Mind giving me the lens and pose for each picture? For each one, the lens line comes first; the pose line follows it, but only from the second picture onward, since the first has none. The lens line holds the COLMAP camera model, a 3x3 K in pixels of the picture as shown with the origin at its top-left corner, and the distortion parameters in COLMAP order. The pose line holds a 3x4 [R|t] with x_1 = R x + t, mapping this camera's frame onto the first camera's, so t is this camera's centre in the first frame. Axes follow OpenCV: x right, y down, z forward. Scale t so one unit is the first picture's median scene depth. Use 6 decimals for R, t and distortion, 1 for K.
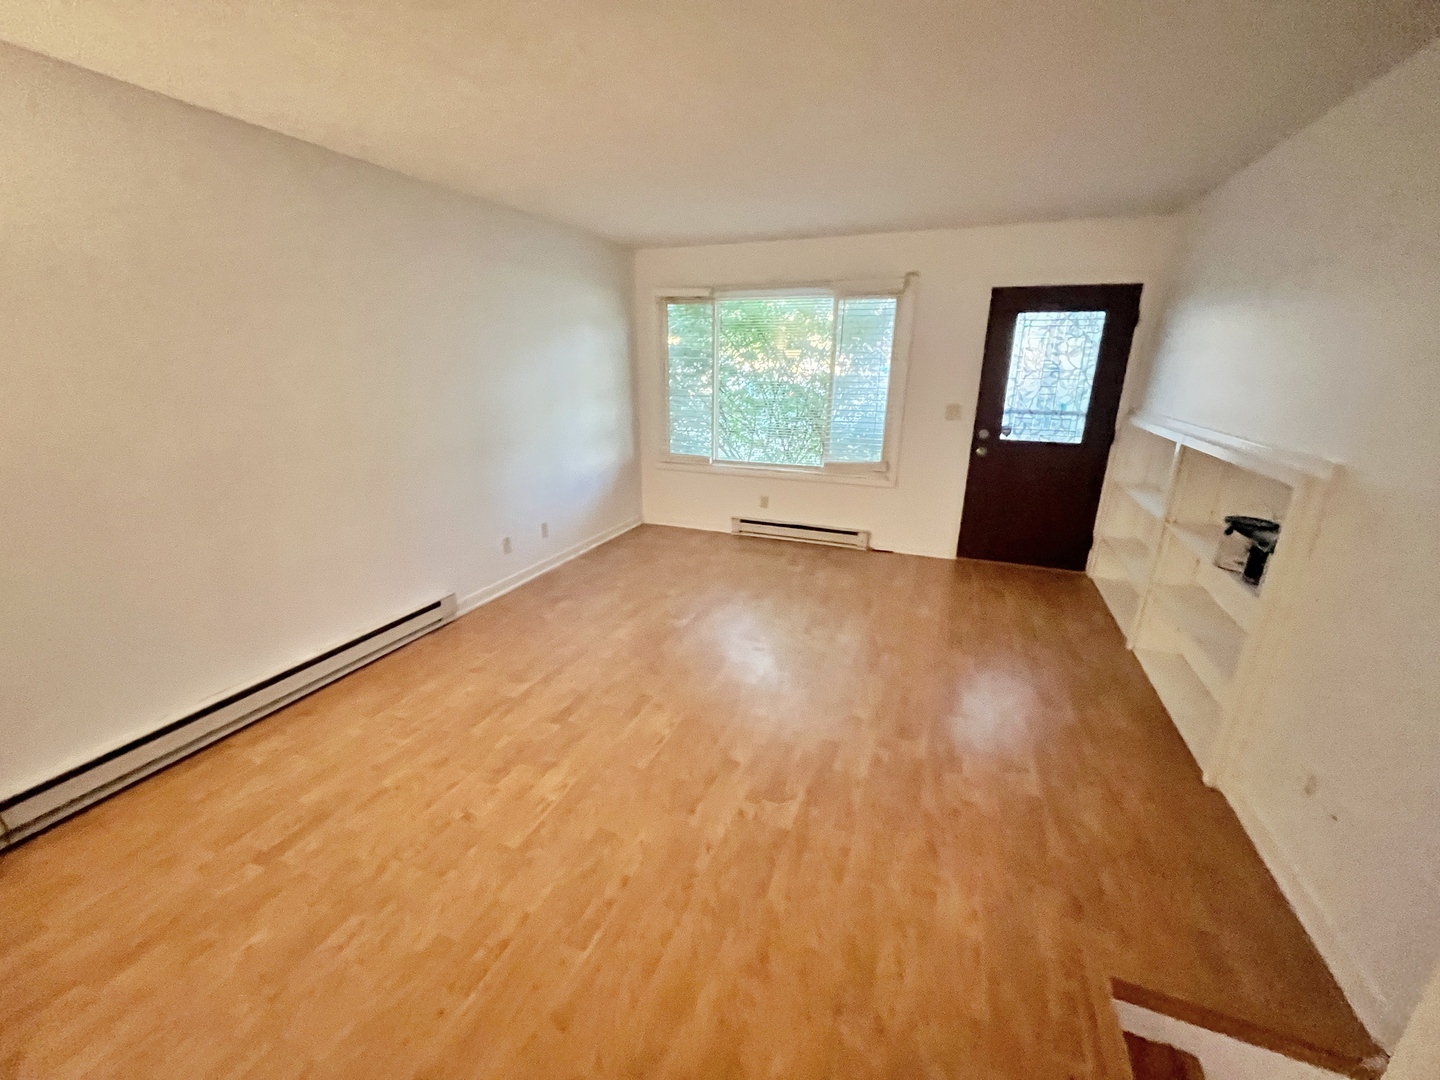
lens RADIAL K [[578.9, 0, 720.6], [0, 578.9, 541.3], [0, 0, 1]] dist [-0.002649, -0.000621]
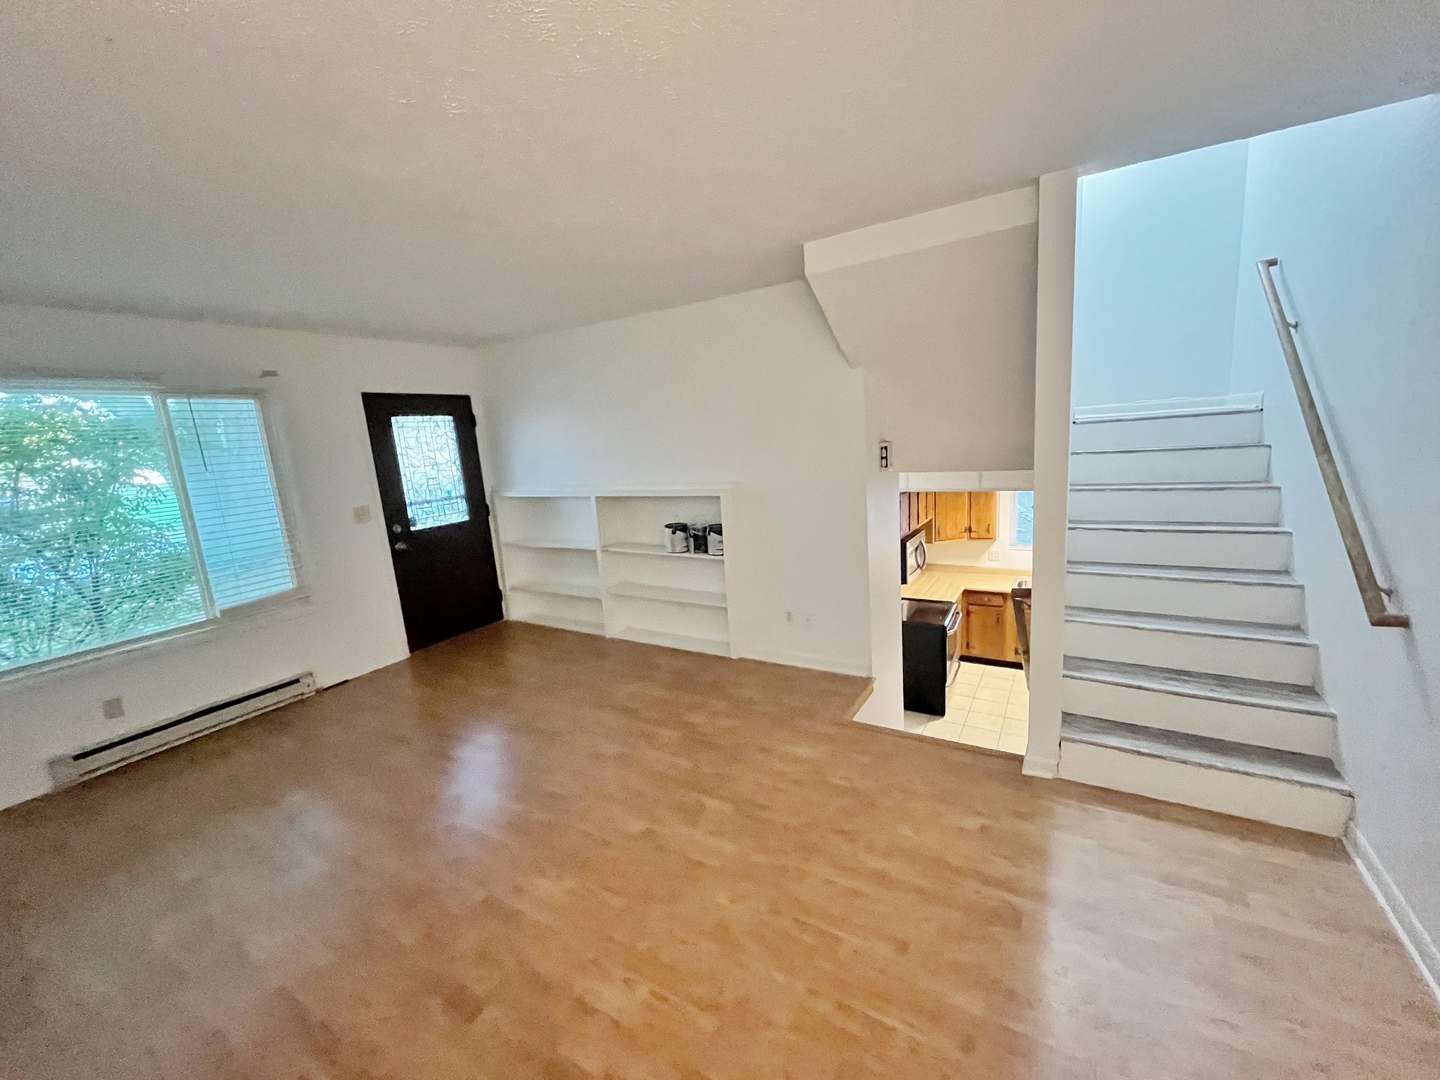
lens RADIAL K [[578.9, 0, 720.6], [0, 578.9, 541.3], [0, 0, 1]] dist [-0.002649, -0.000621]
pose [[0.165382, -0.200562, 0.965621, -0.506986], [0.361342, 0.923341, 0.129893, -0.105846], [-0.917649, 0.327438, 0.225176, 0.292116]]
